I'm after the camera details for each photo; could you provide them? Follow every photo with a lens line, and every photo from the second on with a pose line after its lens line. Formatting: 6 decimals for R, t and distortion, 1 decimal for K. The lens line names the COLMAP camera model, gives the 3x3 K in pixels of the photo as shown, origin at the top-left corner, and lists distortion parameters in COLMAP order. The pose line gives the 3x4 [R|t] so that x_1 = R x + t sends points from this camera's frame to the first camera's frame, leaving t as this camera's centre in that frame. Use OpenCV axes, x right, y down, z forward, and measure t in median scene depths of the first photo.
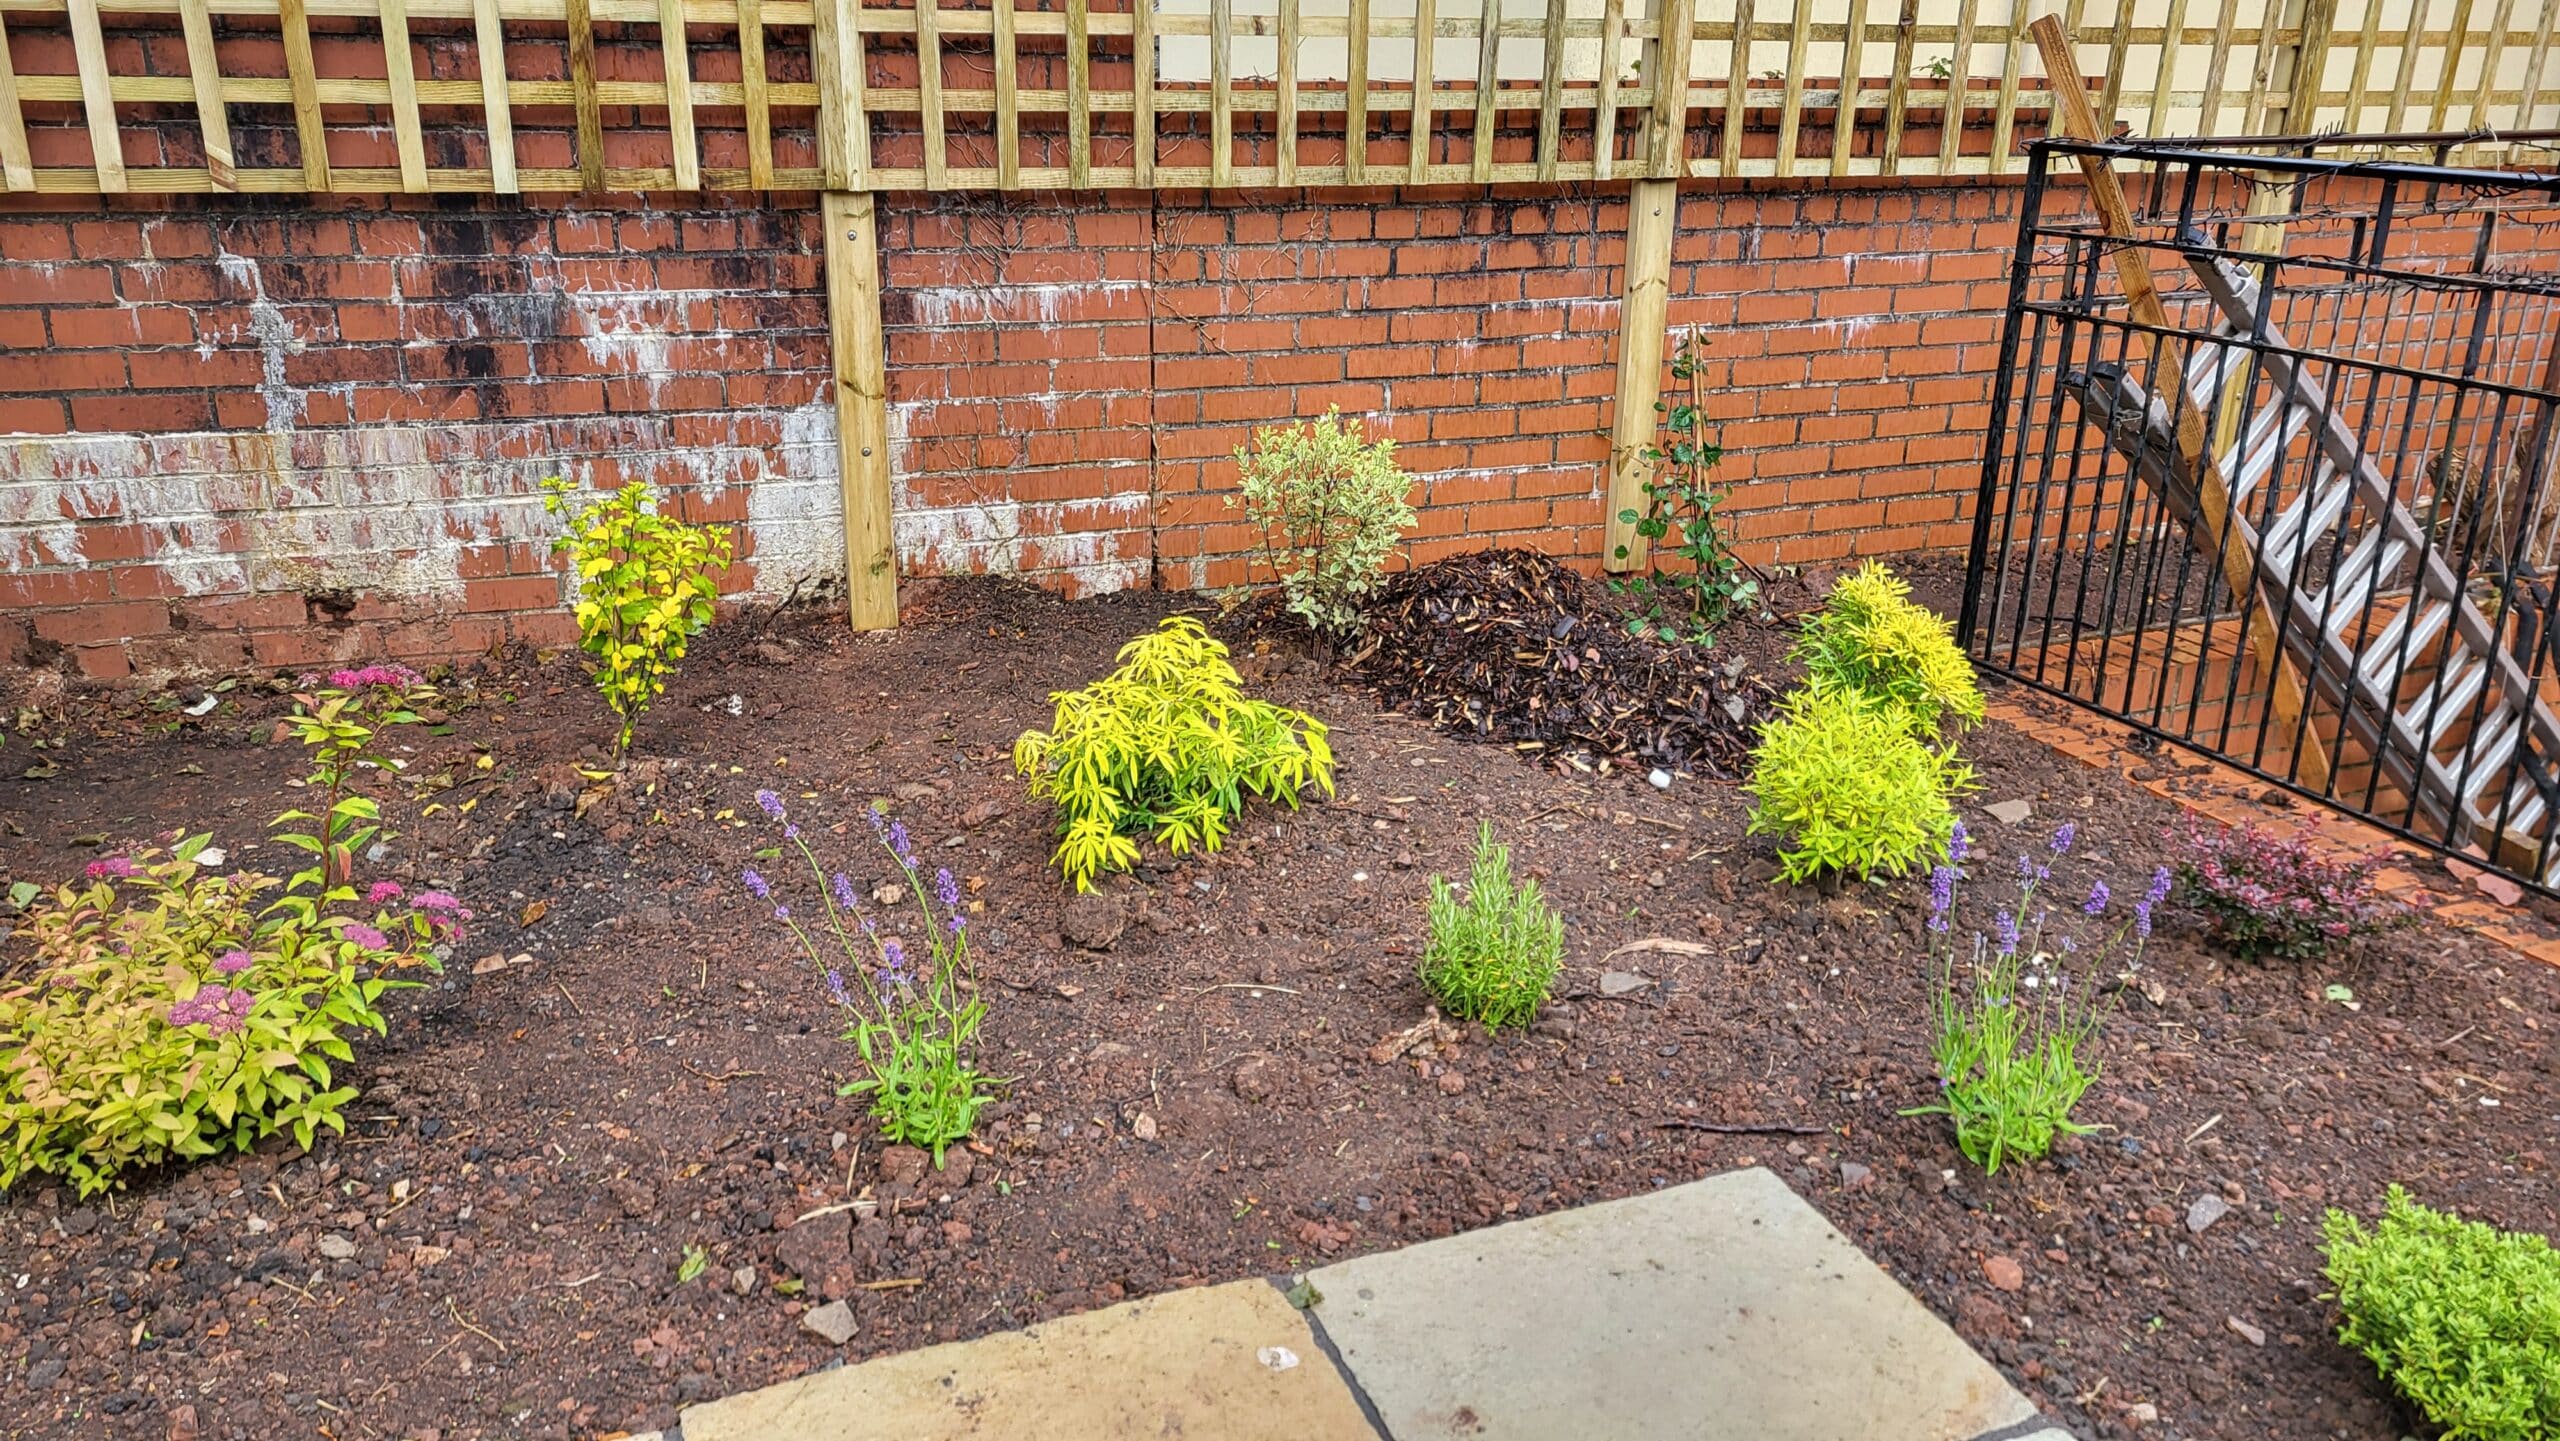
lens RADIAL K [[1934.7, 0, 1281.8], [0, 1934.7, 736.2], [0, 0, 1]] dist [0.080934, -0.072074]
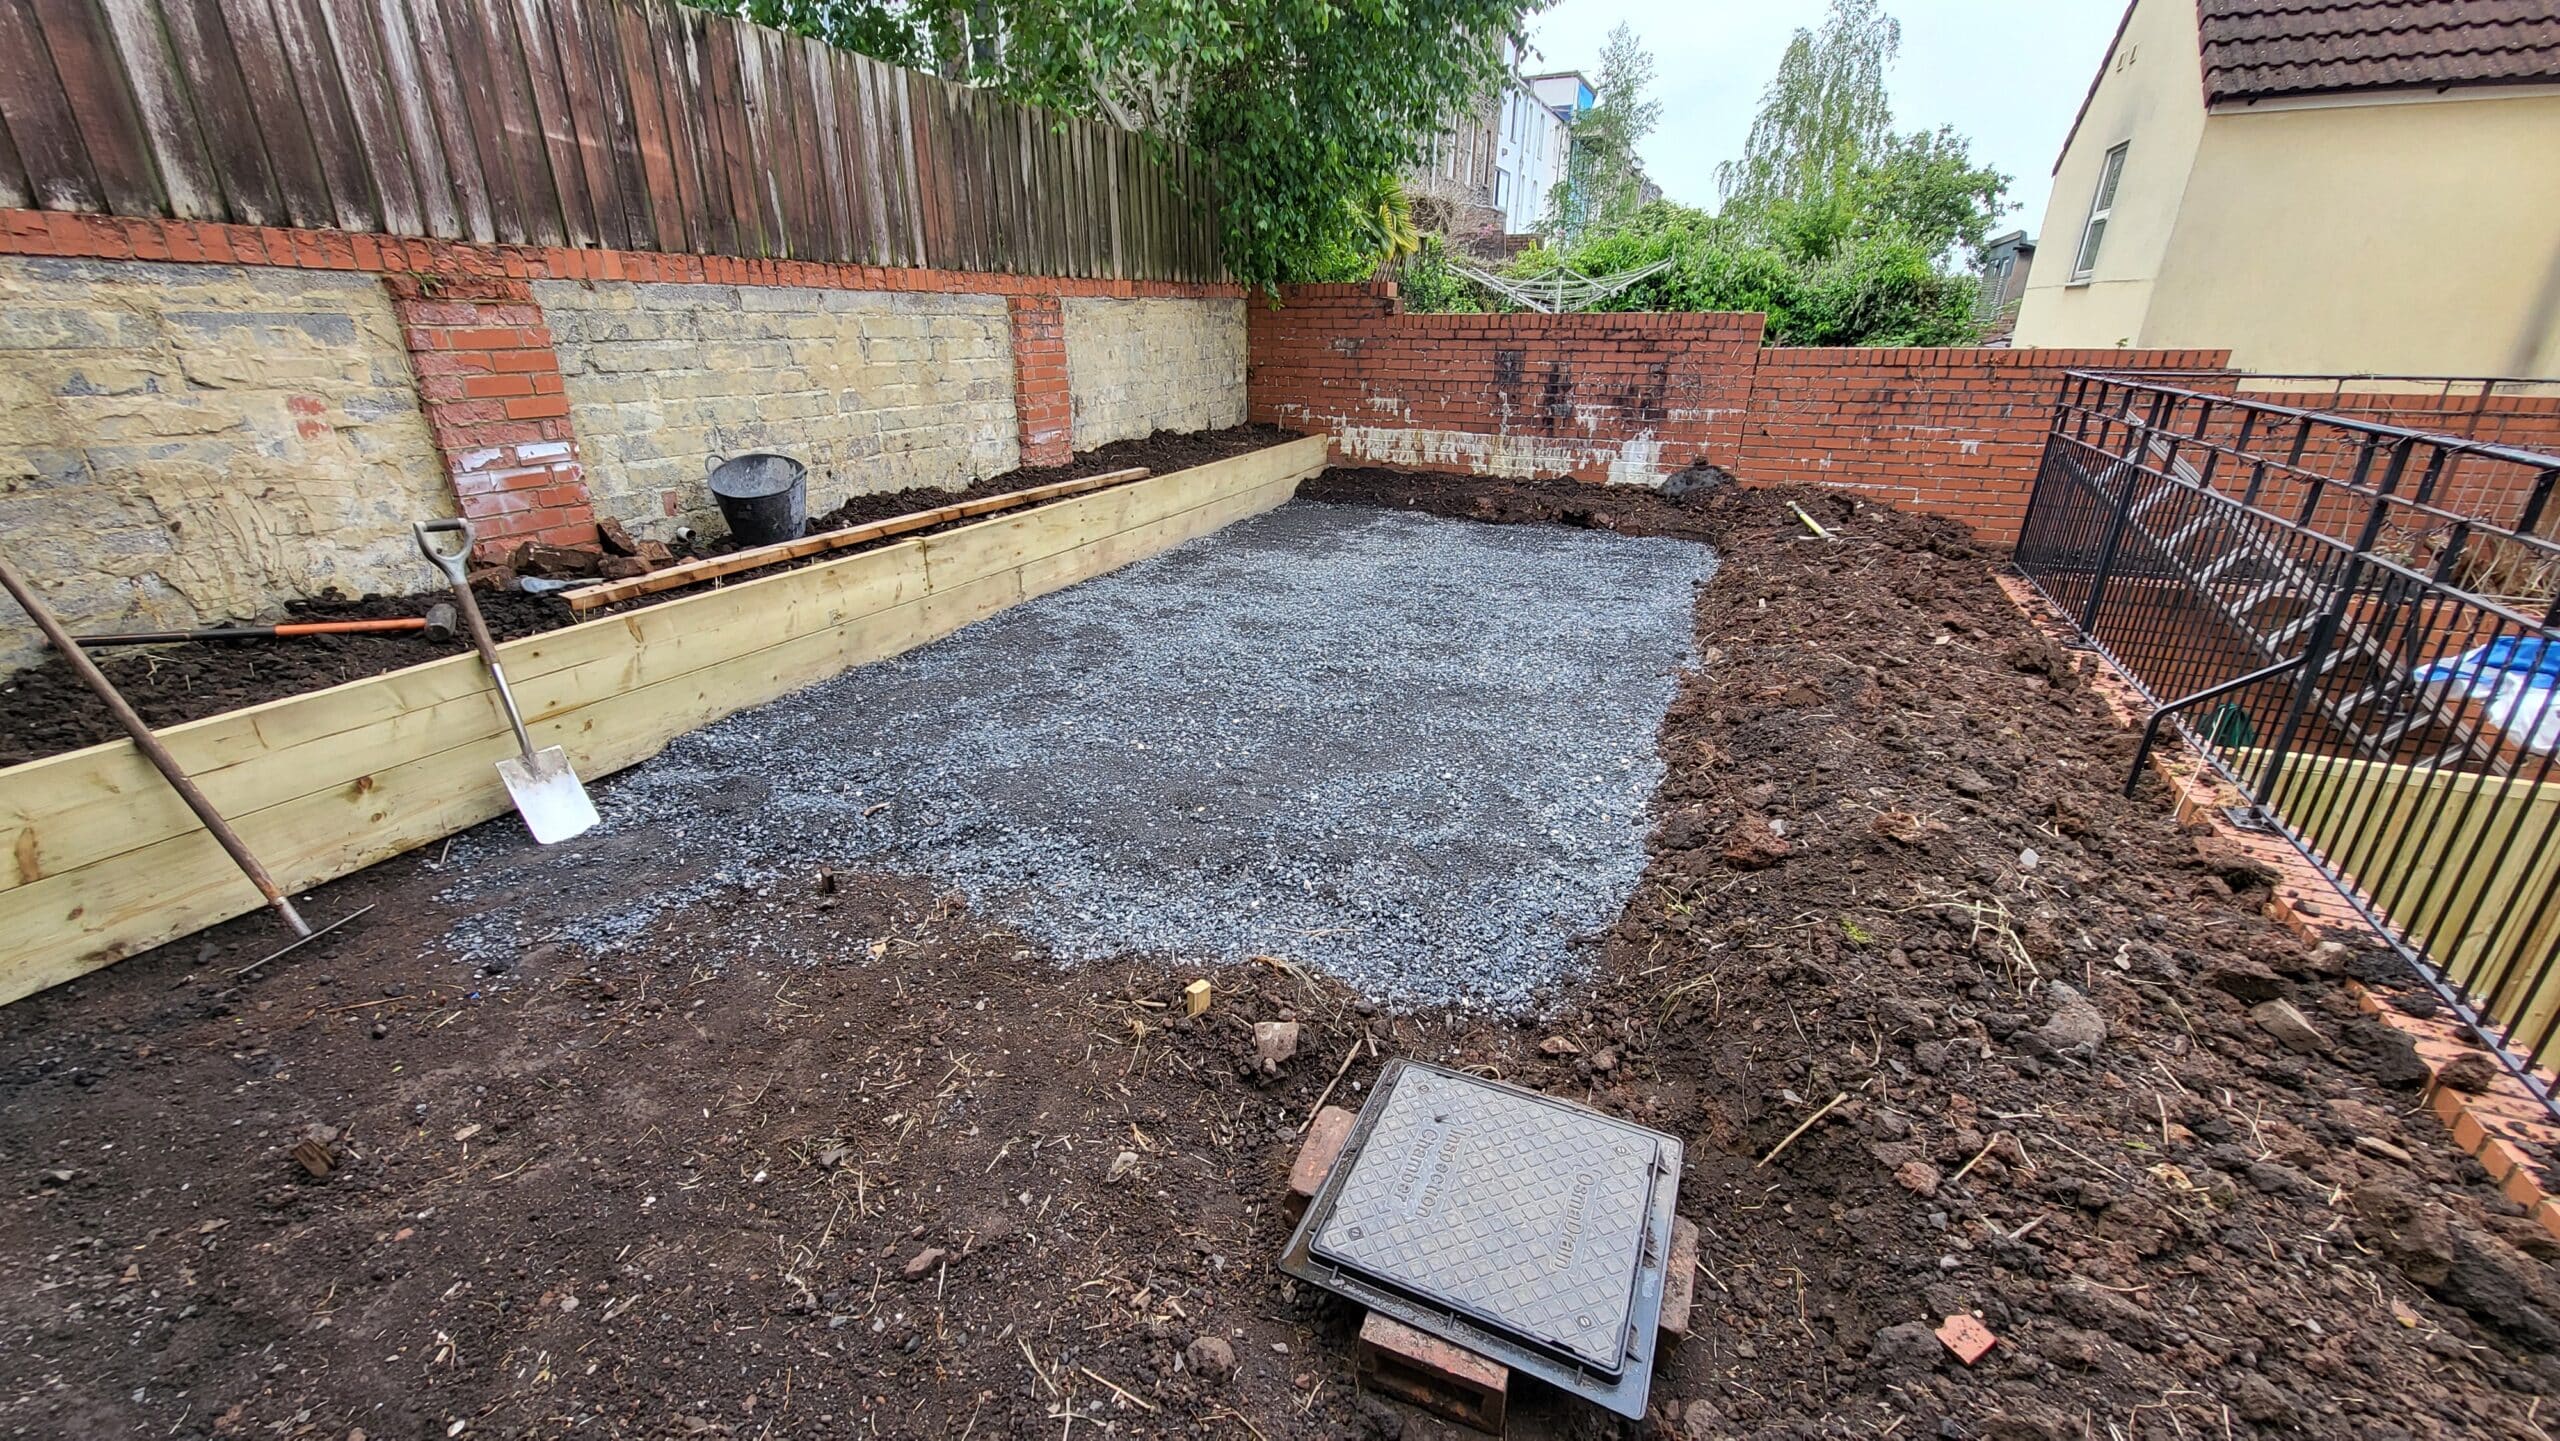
lens RADIAL K [[1004.2, 0, 1259.3], [0, 1004.2, 732.4], [0, 0, 1]] dist [0.001329, -0.000261]
pose [[0.669705, 0.264000, -0.694118, 0.790524], [-0.239306, 0.961538, 0.134820, 0.286961], [0.703013, 0.075817, 0.707124, -0.821635]]
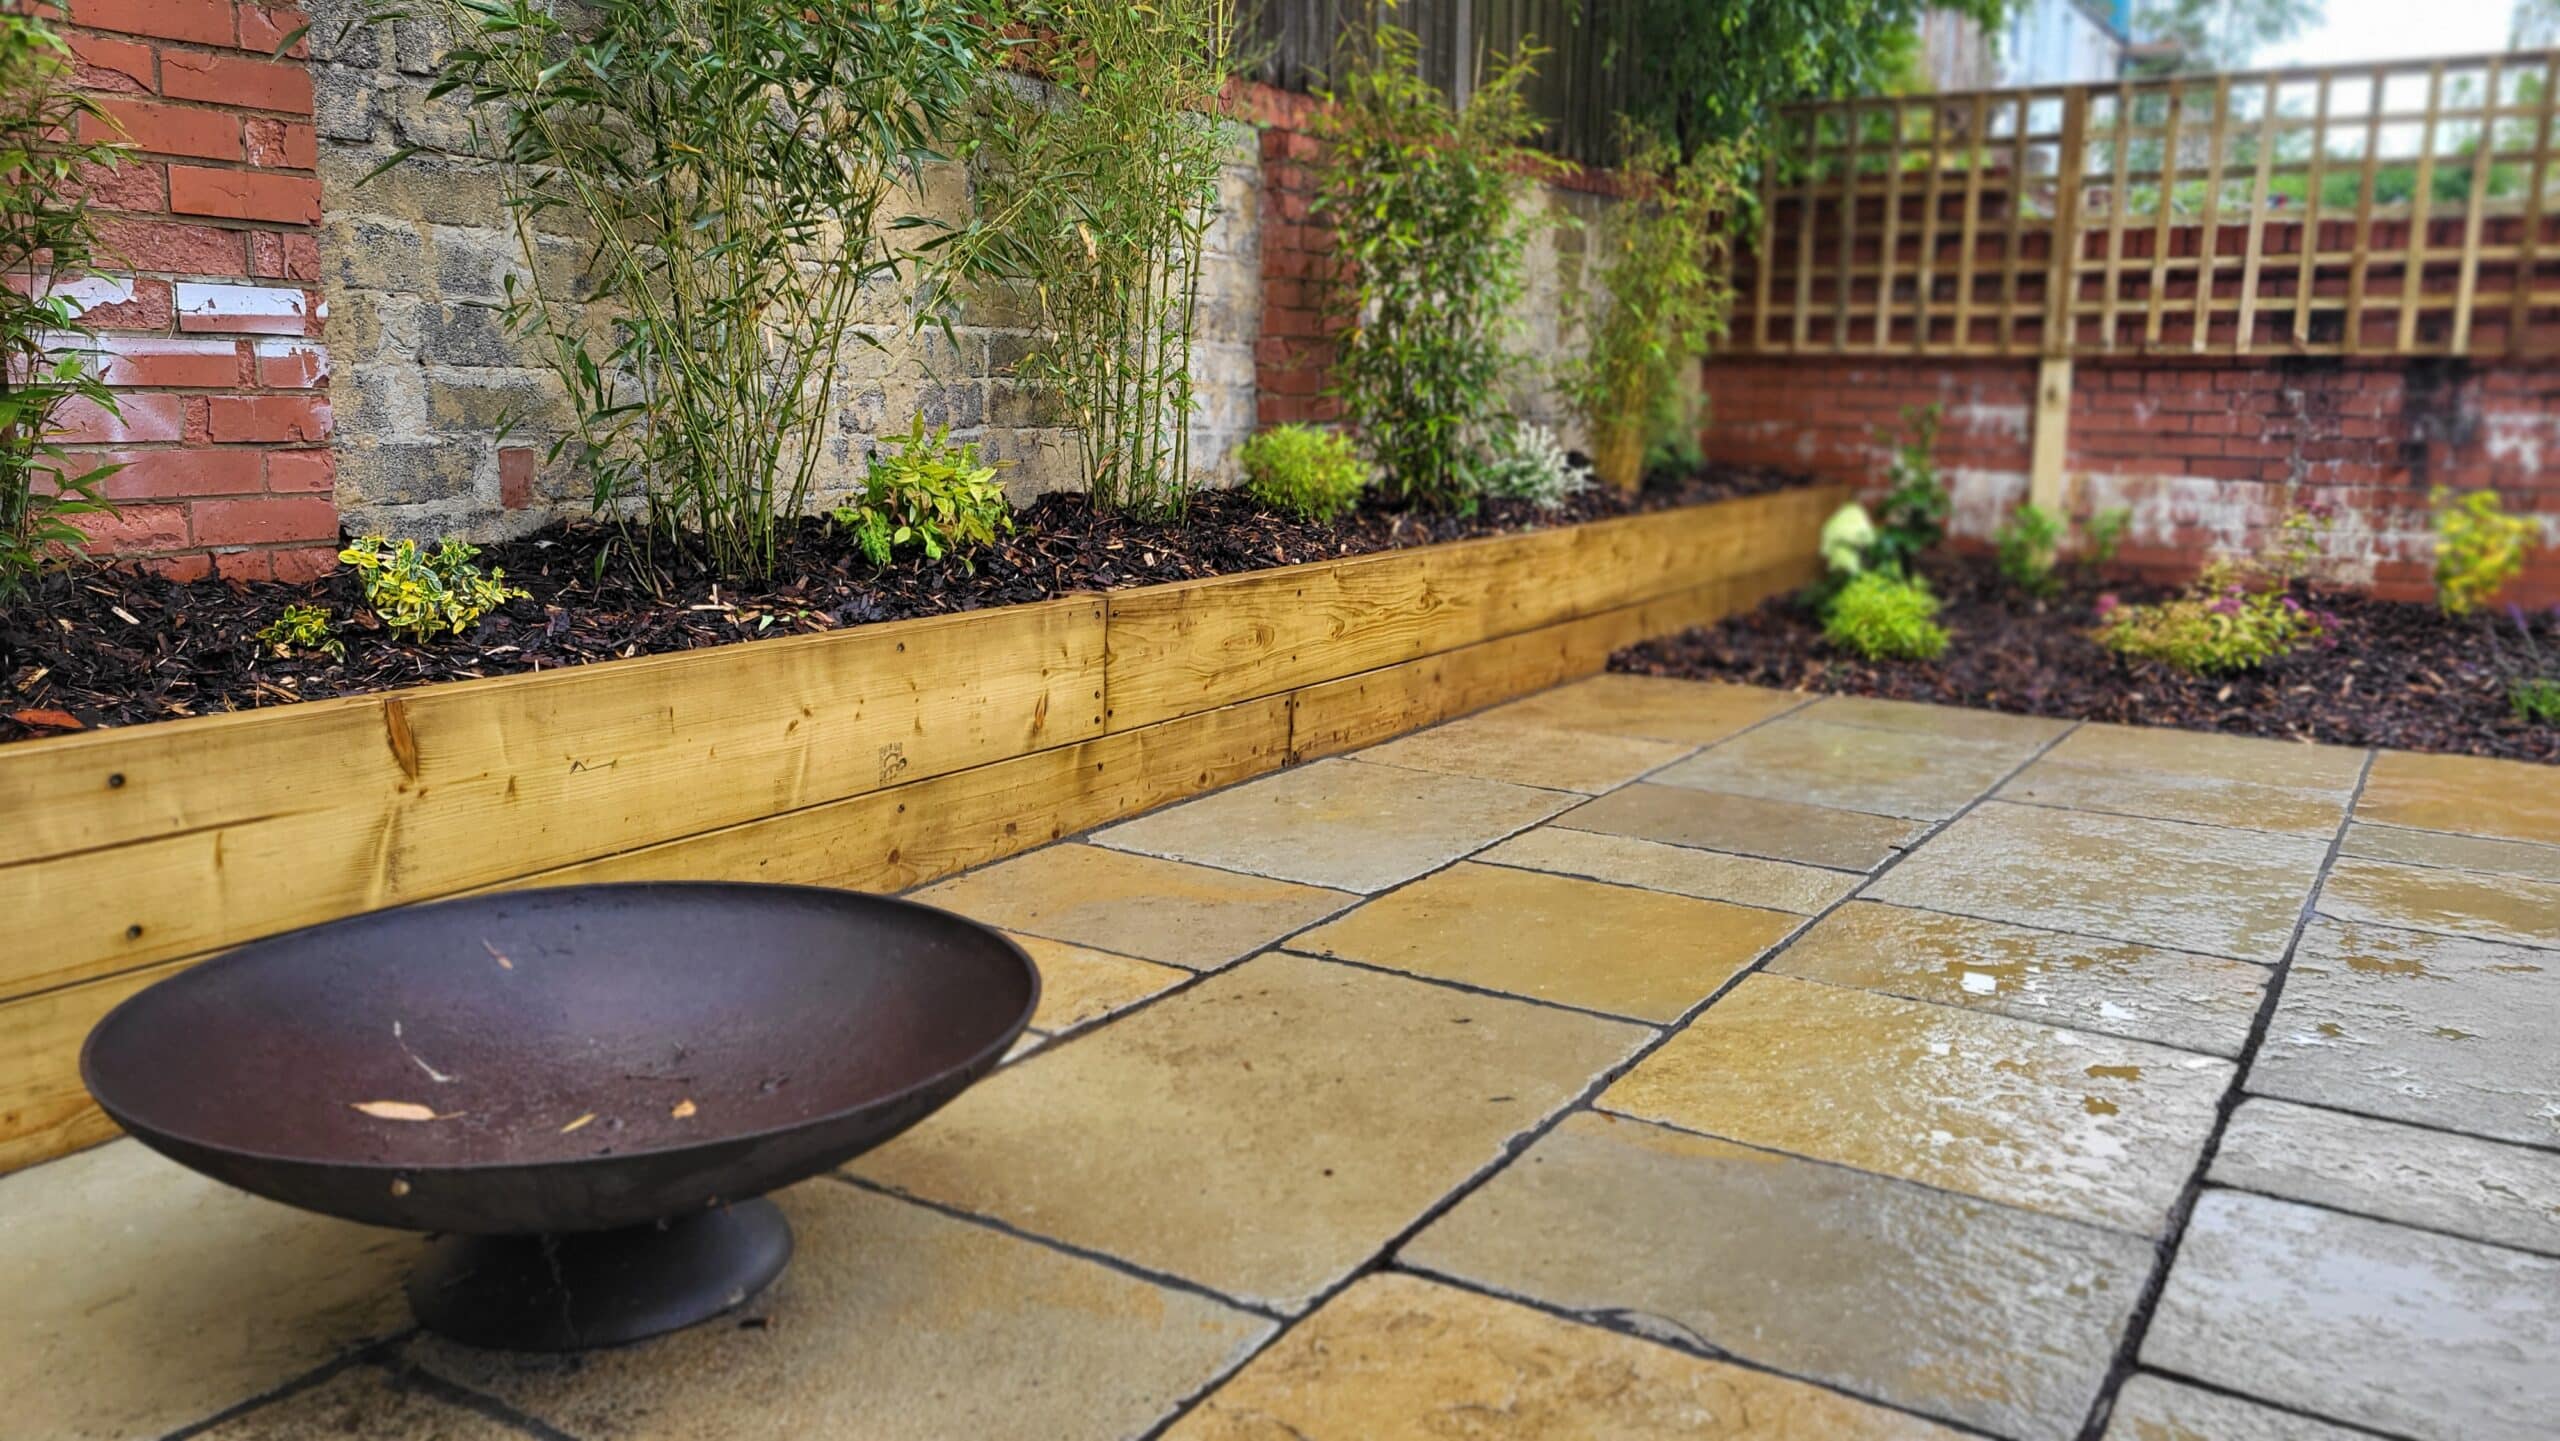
lens RADIAL K [[1917.4, 0, 1291.3], [0, 1917.4, 696.1], [0, 0, 1]] dist [0.055778, -0.042643]
pose [[0.590296, 0.122123, -0.797895, 0.406856], [-0.279199, 0.958365, -0.059872, 0.401946], [0.757363, 0.258114, 0.599816, -0.740107]]
